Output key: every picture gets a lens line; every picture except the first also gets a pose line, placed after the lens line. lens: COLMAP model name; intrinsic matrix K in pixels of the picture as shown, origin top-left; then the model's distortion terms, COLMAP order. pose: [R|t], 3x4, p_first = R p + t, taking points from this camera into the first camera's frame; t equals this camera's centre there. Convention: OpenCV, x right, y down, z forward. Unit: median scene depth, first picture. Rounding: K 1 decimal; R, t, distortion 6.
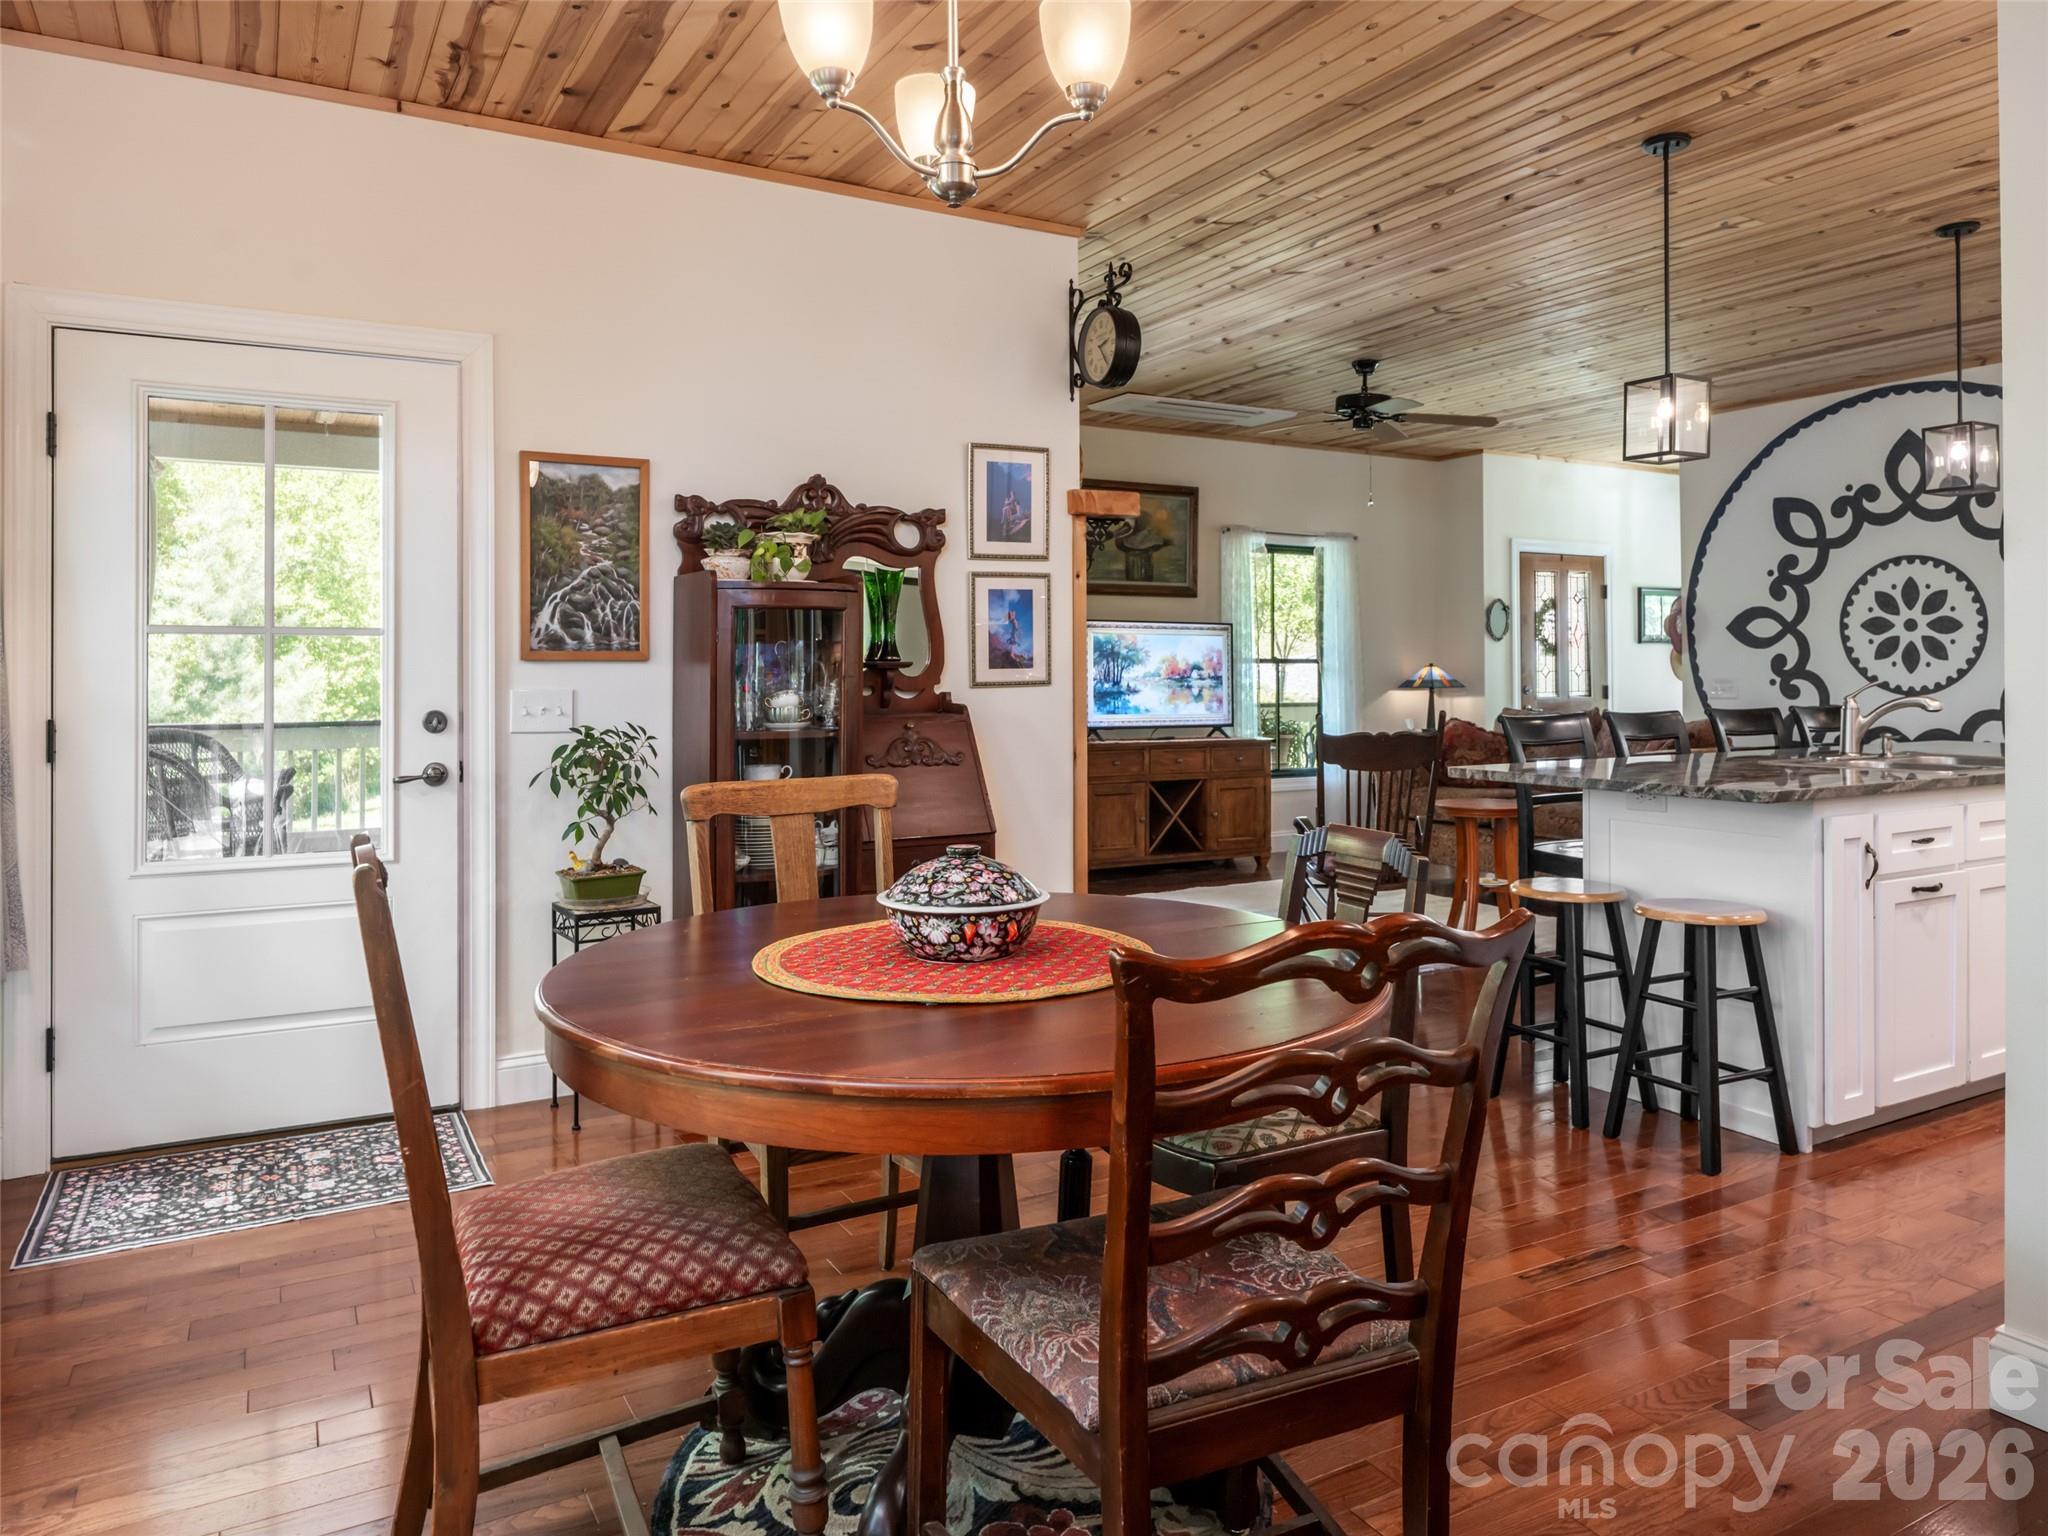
lens RADIAL K [[1338.8, 0, 1026.5], [0, 1338.8, 665.7], [0, 0, 1]] dist [-0.004677, -0.000076]
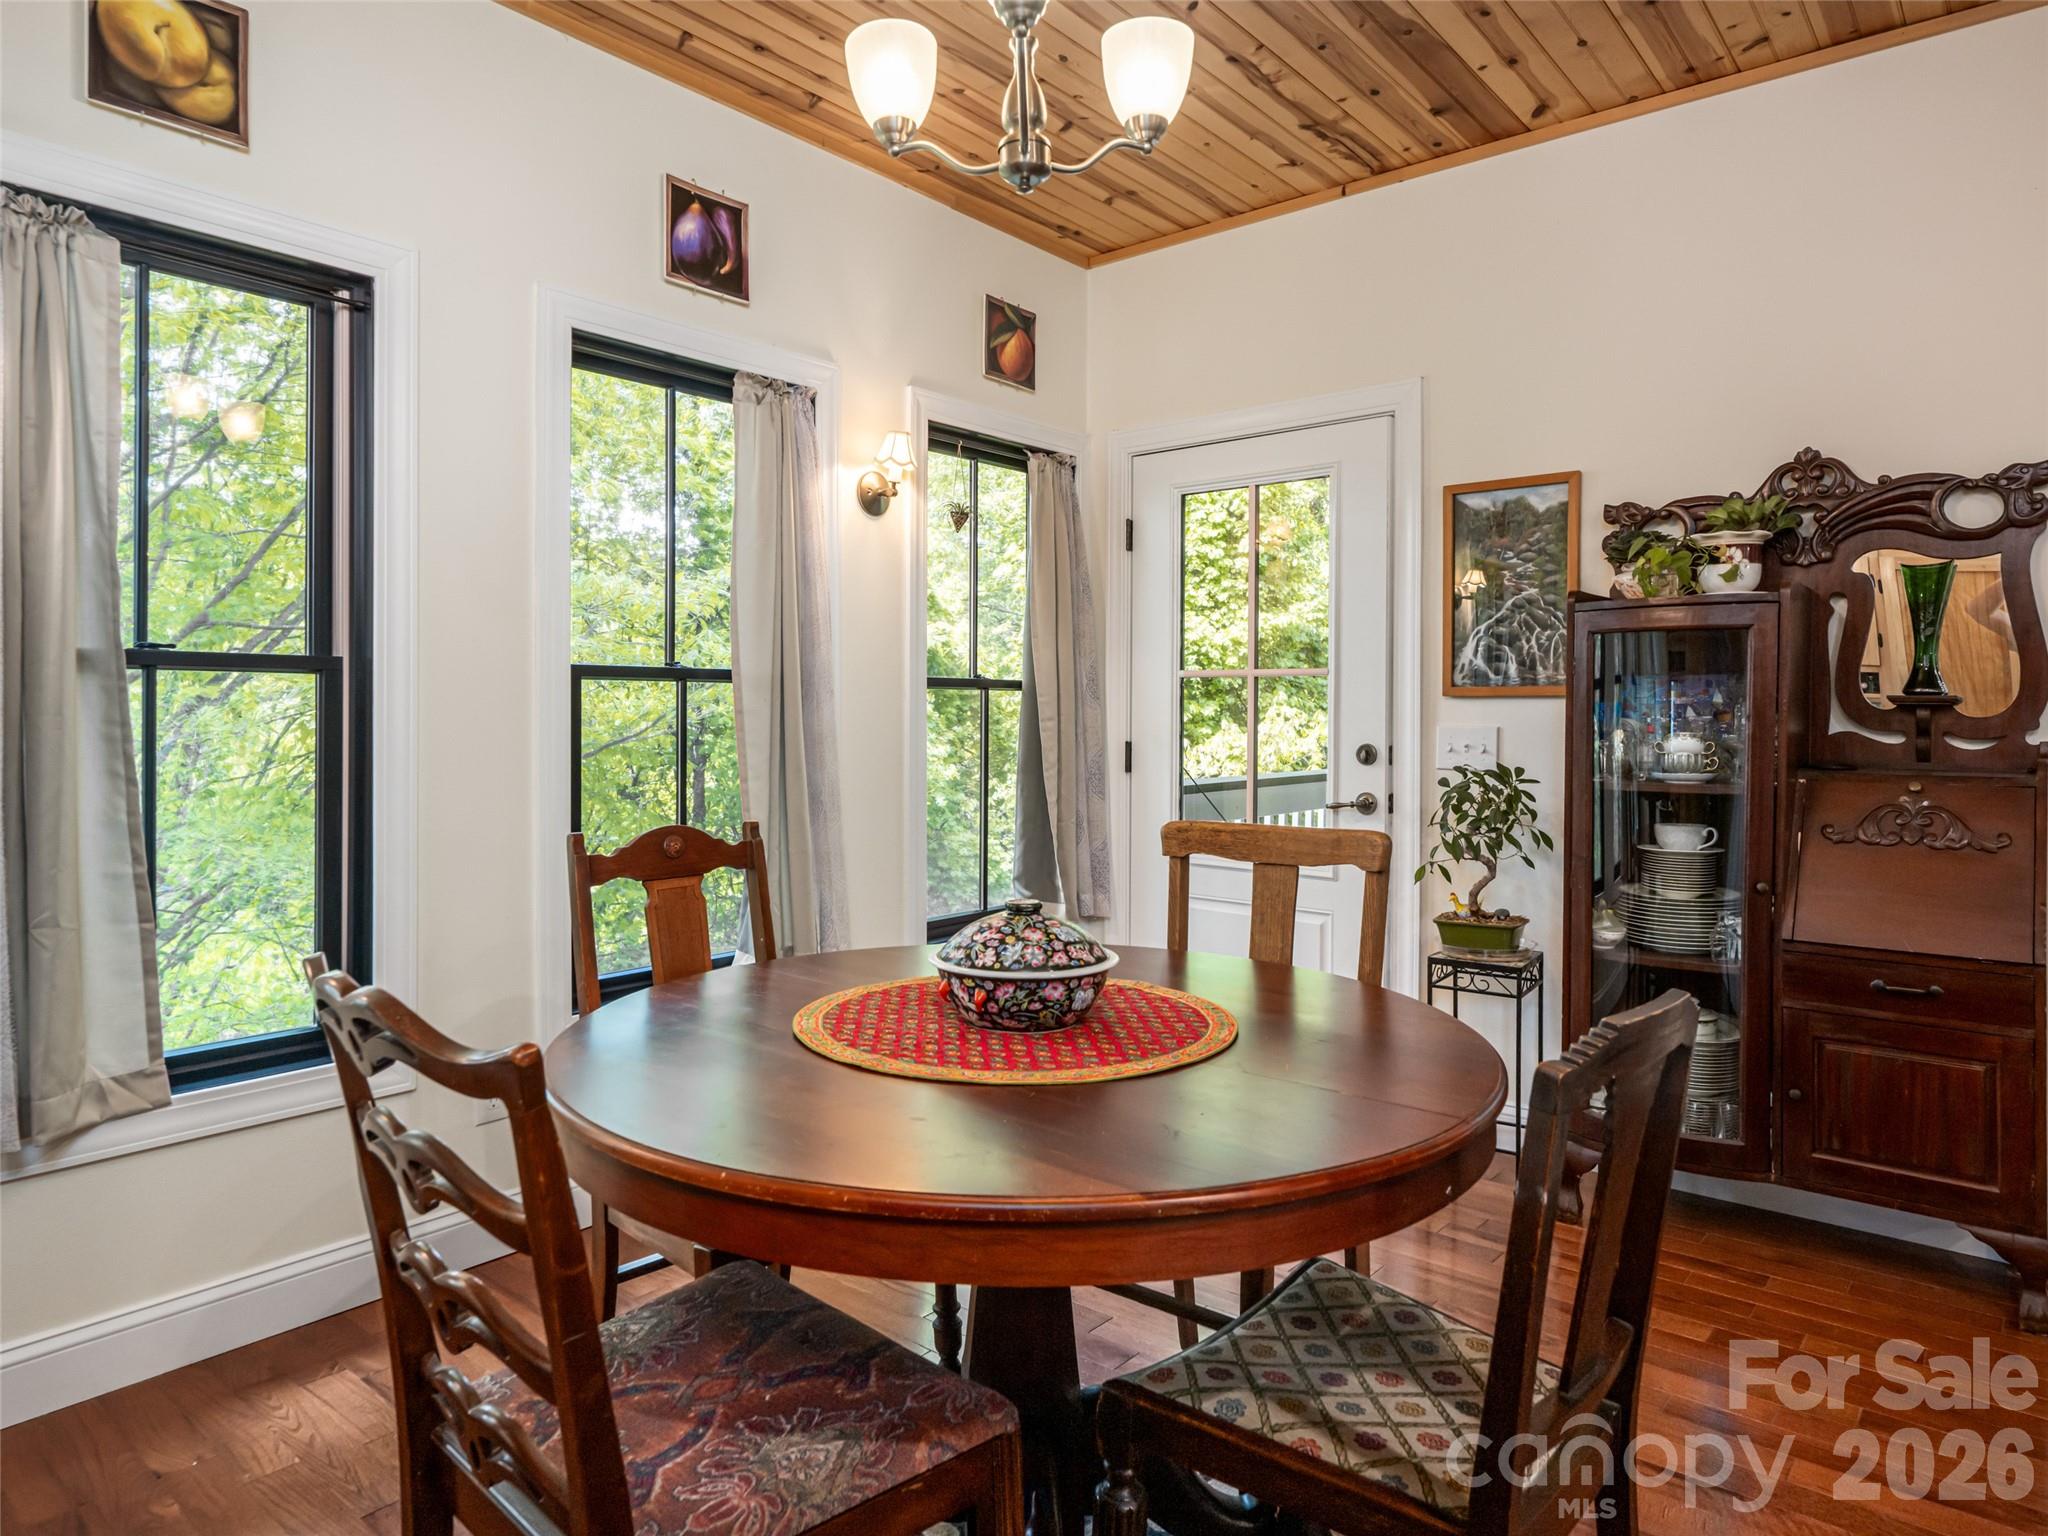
lens RADIAL K [[1261.8, 0, 1010.6], [0, 1261.8, 720.5], [0, 0, 1]] dist [-0.009290, -0.001823]
pose [[0.342903, 0.012750, -0.939284, 0.381564], [0.000284, 0.999906, 0.013677, 0.000882], [0.939371, -0.004957, 0.342867, 0.359956]]
